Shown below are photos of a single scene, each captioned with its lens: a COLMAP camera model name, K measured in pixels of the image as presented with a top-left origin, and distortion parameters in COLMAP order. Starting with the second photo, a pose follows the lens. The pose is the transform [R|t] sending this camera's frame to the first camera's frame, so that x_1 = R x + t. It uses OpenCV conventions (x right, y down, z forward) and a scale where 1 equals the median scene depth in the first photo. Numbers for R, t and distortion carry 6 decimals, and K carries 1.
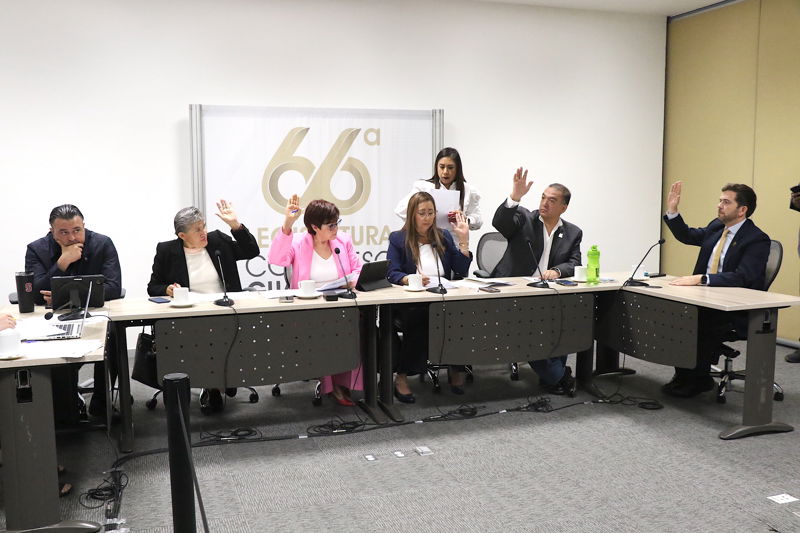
lens RADIAL K [[777.7, 0, 400.0], [0, 777.7, 266.5], [0, 0, 1]] dist [-0.061598, 0.013726]
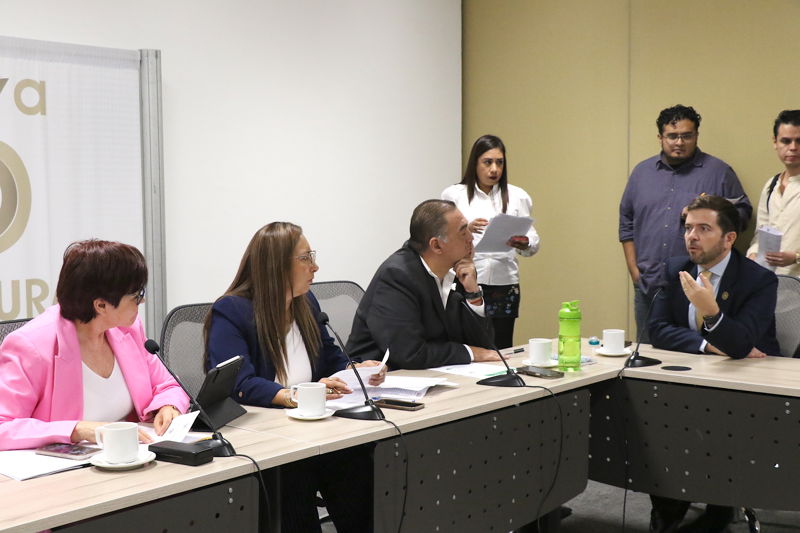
lens RADIAL K [[1132.5, 0, 398.8], [0, 1132.5, 279.2], [0, 0, 1]] dist [-0.152810, 1.037144]
pose [[0.865545, -0.042183, 0.499051, -0.267019], [0.057975, 0.998187, -0.016178, -0.037842], [-0.497464, 0.042936, 0.866421, 0.374802]]
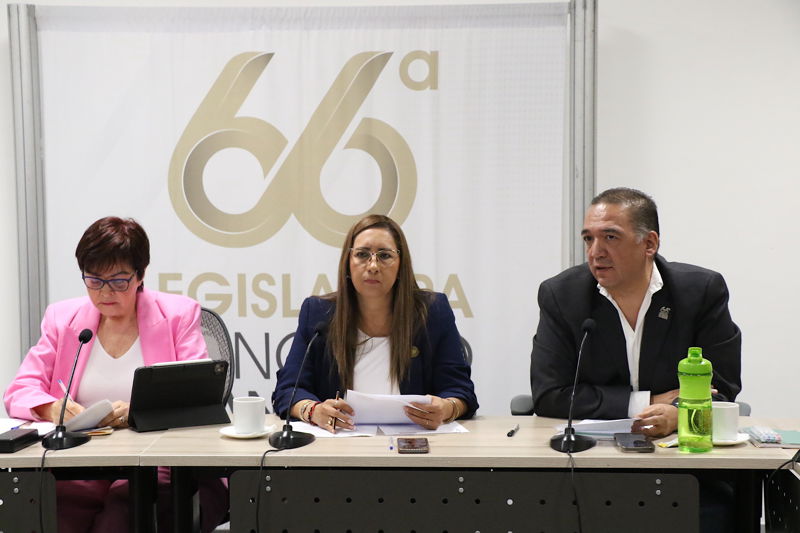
lens RADIAL K [[1521.4, 0, 400.0], [0, 1521.4, 266.5], [0, 0, 1]] dist [0.236851, 0.089947]
pose [[0.918984, 0.022437, -0.393657, 0.402135], [-0.044084, 0.997967, -0.046033, -0.023853], [0.391824, 0.059658, 0.918104, 0.296431]]
